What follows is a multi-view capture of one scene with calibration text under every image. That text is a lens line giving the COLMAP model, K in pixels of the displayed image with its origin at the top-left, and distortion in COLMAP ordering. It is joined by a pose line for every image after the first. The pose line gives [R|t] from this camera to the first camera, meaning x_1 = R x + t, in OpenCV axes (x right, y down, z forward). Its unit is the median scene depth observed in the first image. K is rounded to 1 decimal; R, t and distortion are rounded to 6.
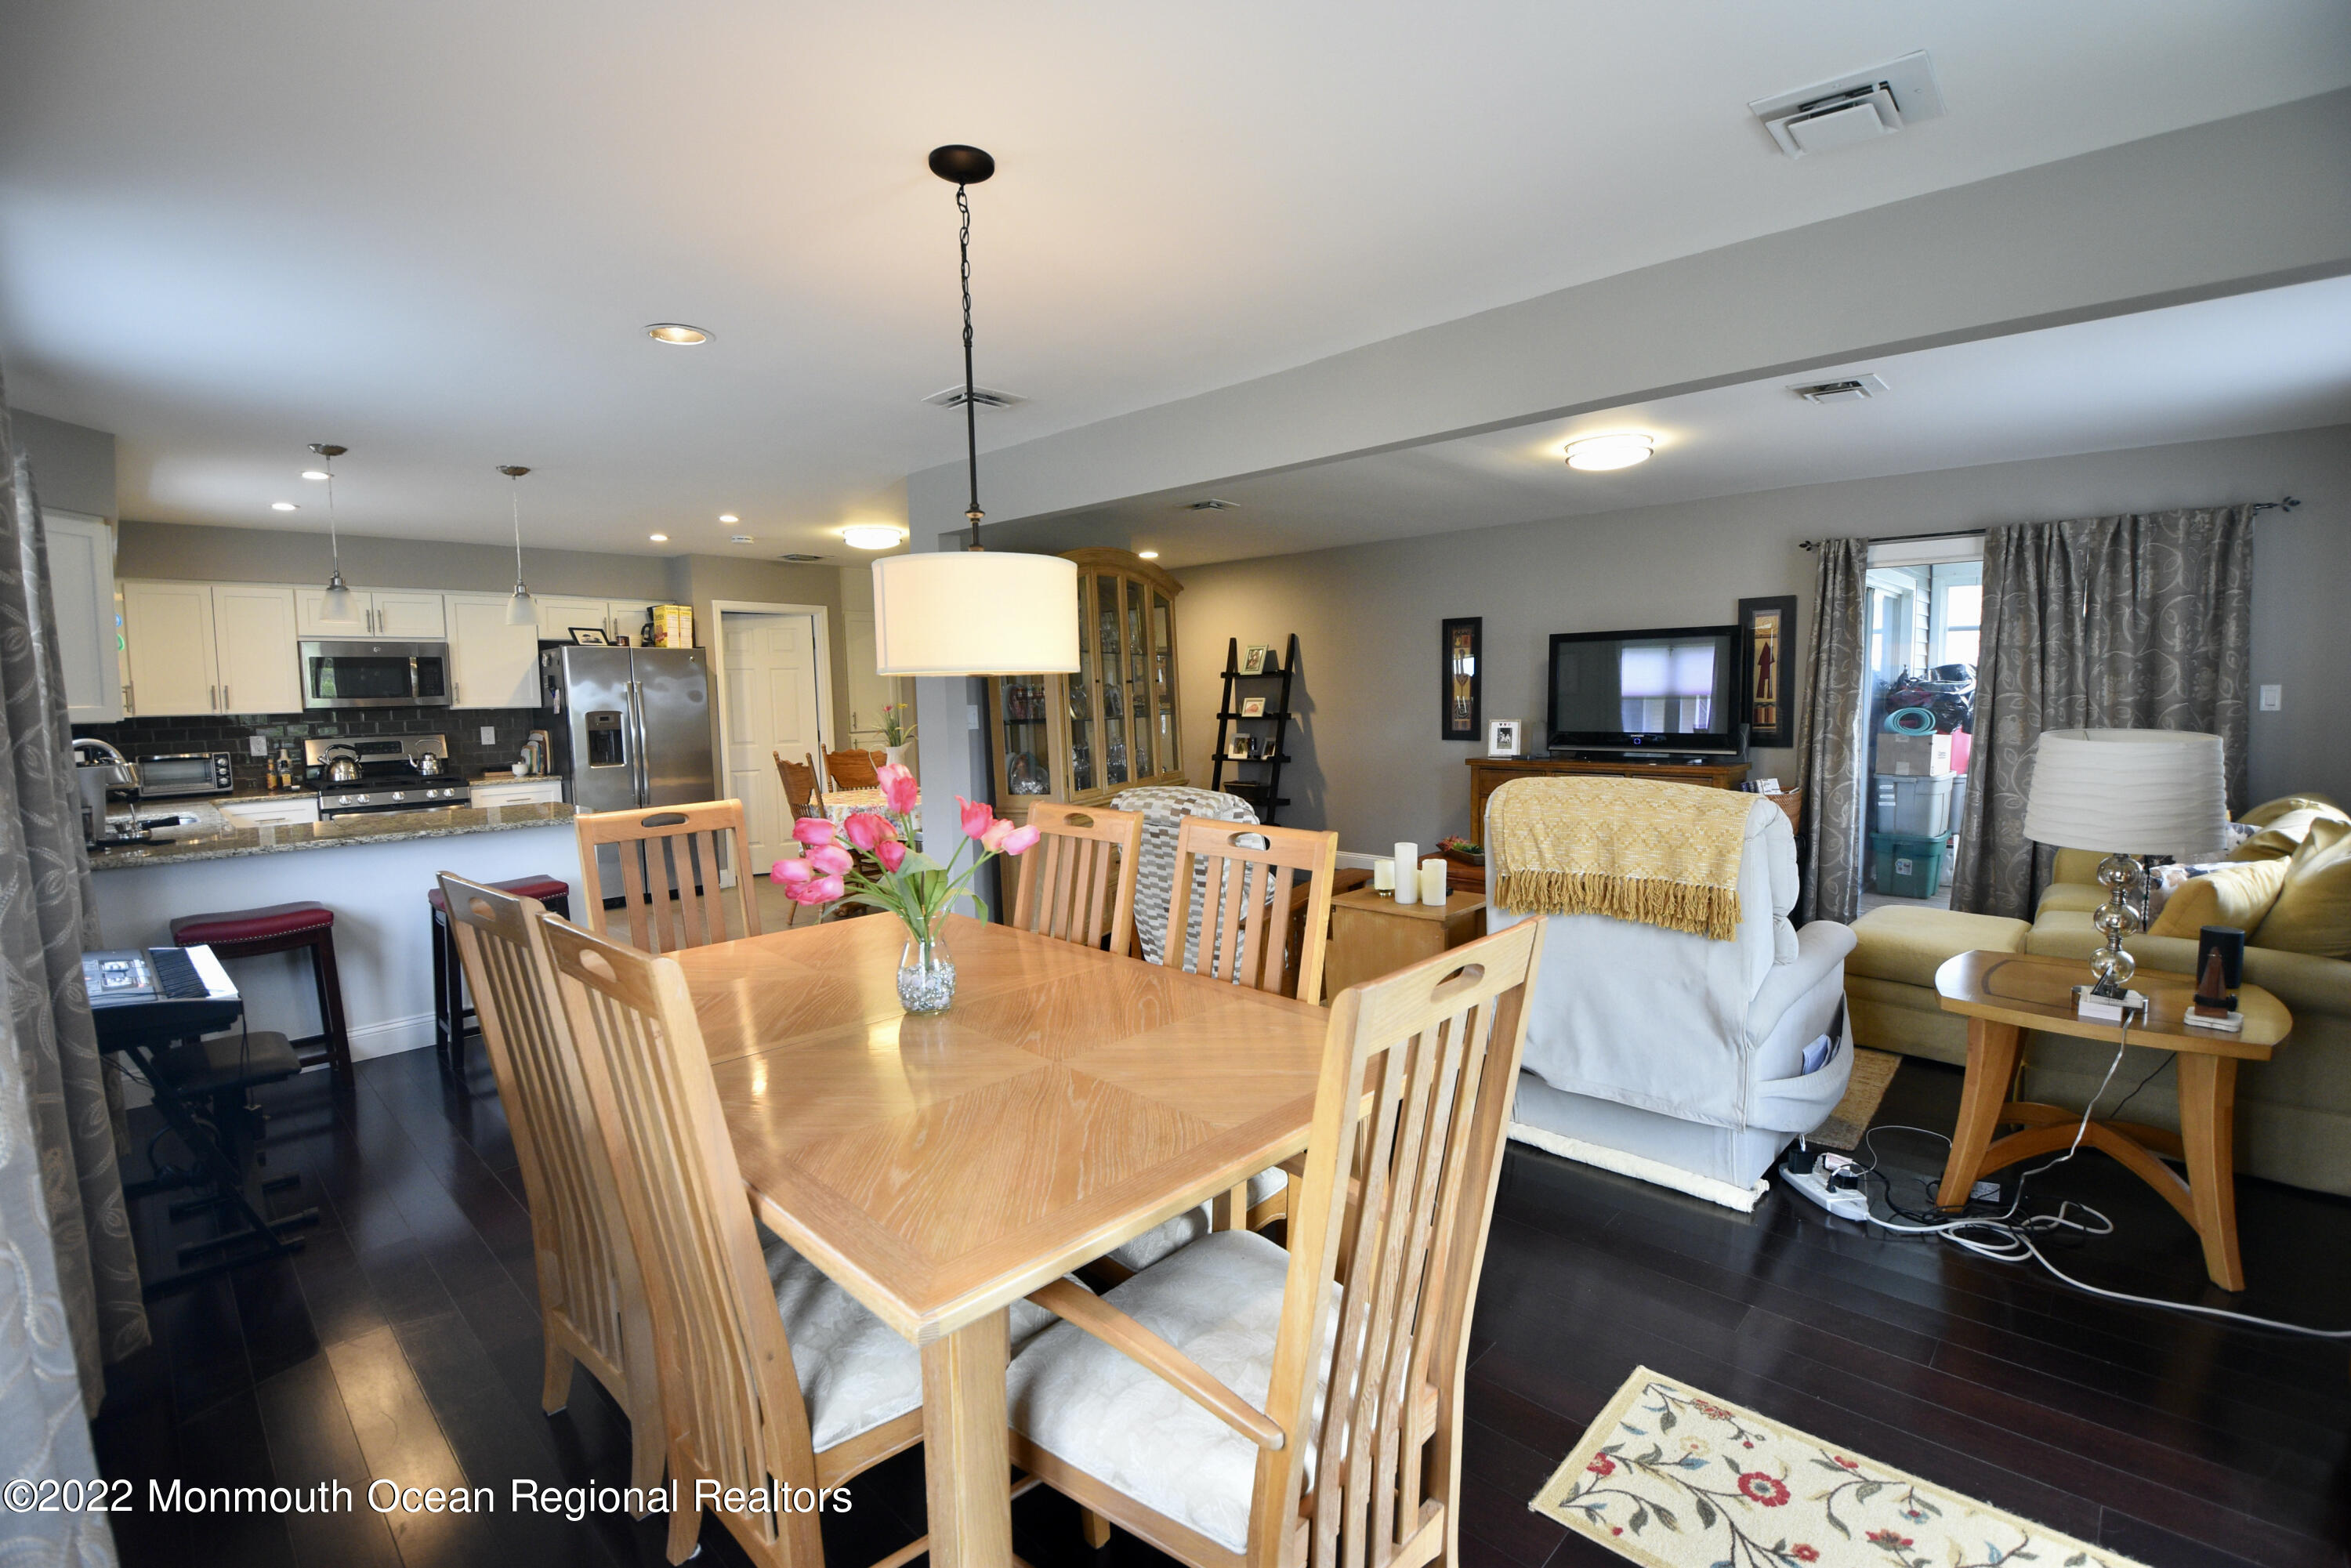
lens RADIAL K [[1066.8, 0, 1169.9], [0, 1066.8, 783.1], [0, 0, 1]] dist [-0.000886, -0.015887]
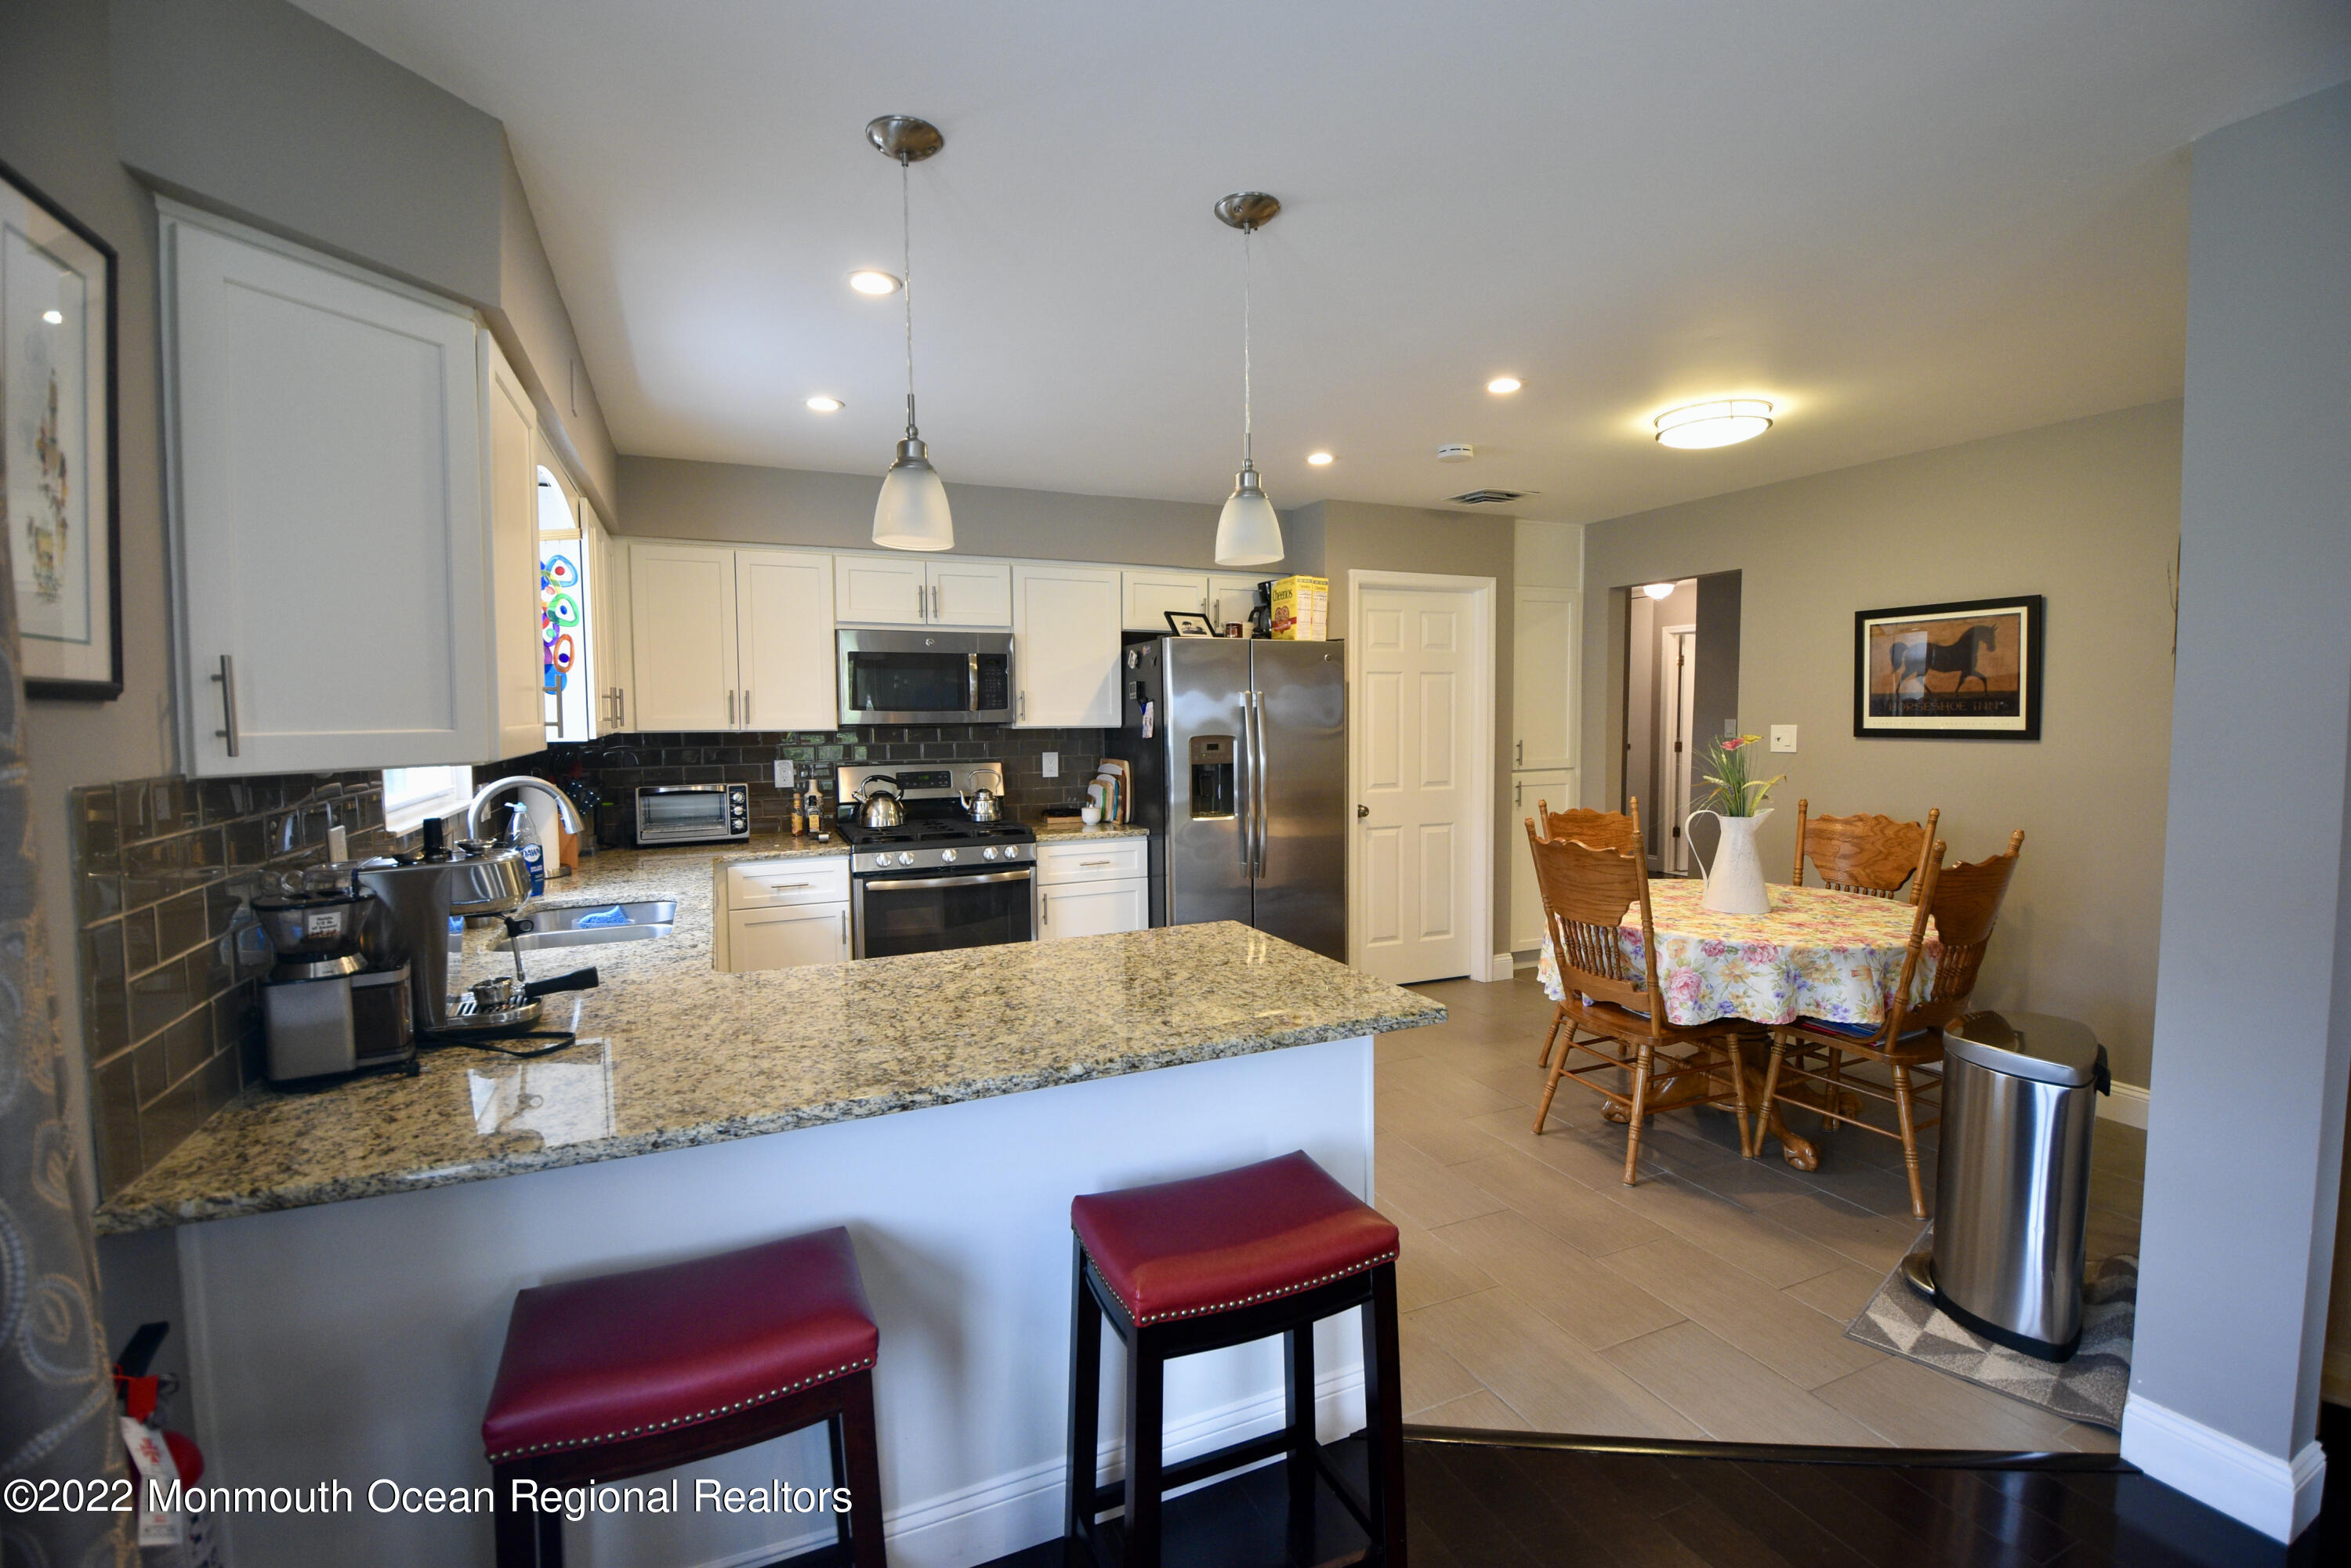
lens RADIAL K [[1066.8, 0, 1173.7], [0, 1066.8, 776.9], [0, 0, 1]] dist [-0.000886, -0.015887]
pose [[0.927813, 0.032697, -0.371611, -0.324992], [-0.042186, 0.998958, -0.017433, -0.030383], [0.370654, 0.031851, 0.928225, 0.398210]]
